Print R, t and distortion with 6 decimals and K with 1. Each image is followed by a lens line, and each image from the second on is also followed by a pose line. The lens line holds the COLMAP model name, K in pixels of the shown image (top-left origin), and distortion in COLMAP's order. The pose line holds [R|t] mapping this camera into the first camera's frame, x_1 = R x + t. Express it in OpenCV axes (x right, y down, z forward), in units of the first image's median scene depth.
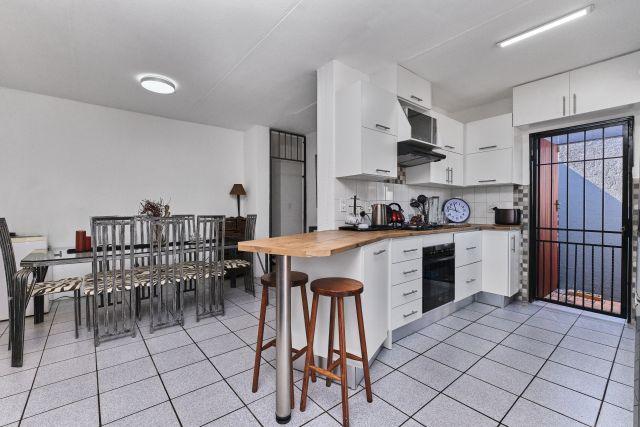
lens RADIAL K [[283.1, 0, 320.7], [0, 283.1, 213.7], [0, 0, 1]] dist [-0.006681, -0.000053]
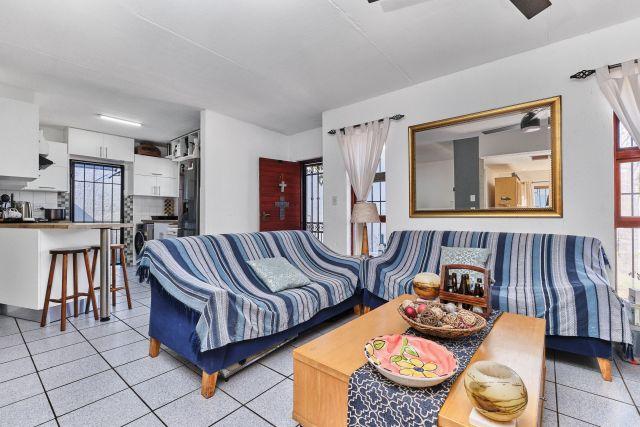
lens RADIAL K [[283.1, 0, 319.3], [0, 283.1, 214.4], [0, 0, 1]] dist [-0.006681, -0.000053]
pose [[-0.190805, 0.005473, 0.981613, -0.978928], [0.010603, 0.999938, -0.003515, 0.029973], [-0.981571, 0.009737, -0.190851, -0.009328]]
